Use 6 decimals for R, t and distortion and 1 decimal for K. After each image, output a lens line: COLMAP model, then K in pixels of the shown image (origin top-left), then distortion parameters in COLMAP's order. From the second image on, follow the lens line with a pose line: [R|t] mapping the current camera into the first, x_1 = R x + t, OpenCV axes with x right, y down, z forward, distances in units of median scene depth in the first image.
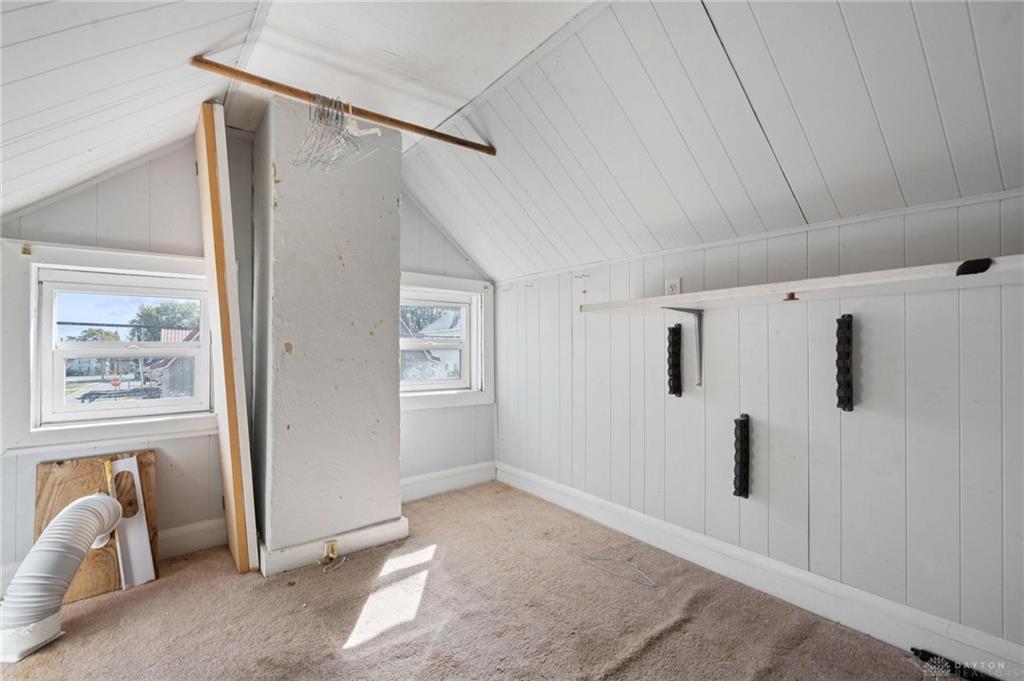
lens RADIAL K [[459.0, 0, 503.6], [0, 459.0, 342.1], [0, 0, 1]] dist [-0.002945, 0.000202]
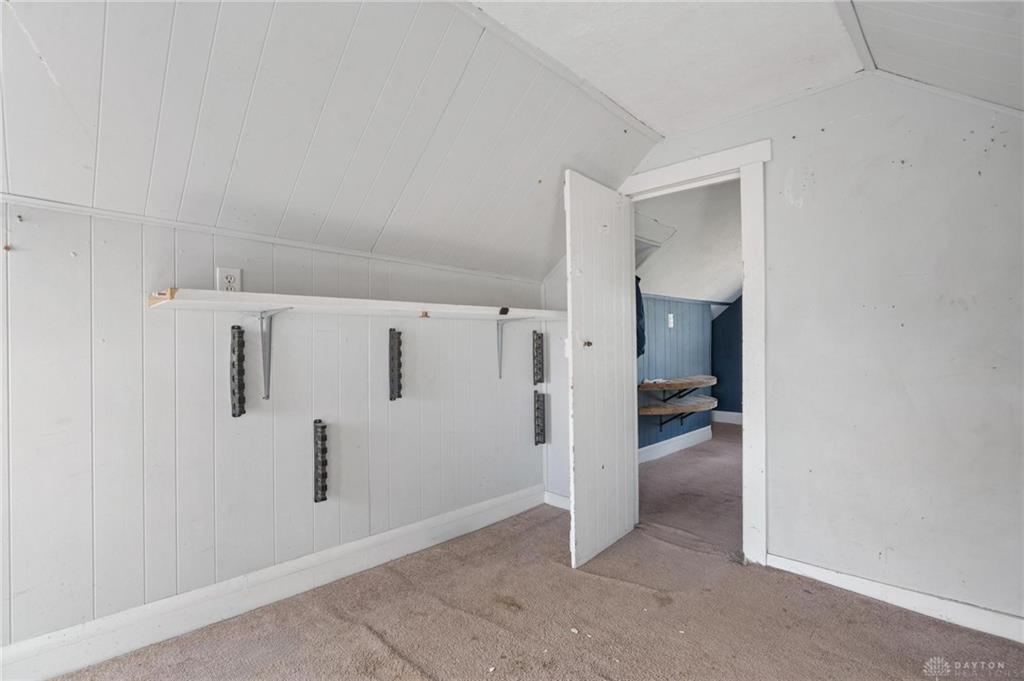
lens RADIAL K [[459.0, 0, 503.2], [0, 459.0, 342.5], [0, 0, 1]] dist [-0.002945, 0.000202]
pose [[-0.116593, 0.019432, 0.992990, -0.569257], [0.006964, 0.999800, -0.018747, 0.006251], [-0.993155, 0.004730, -0.116705, 0.734681]]
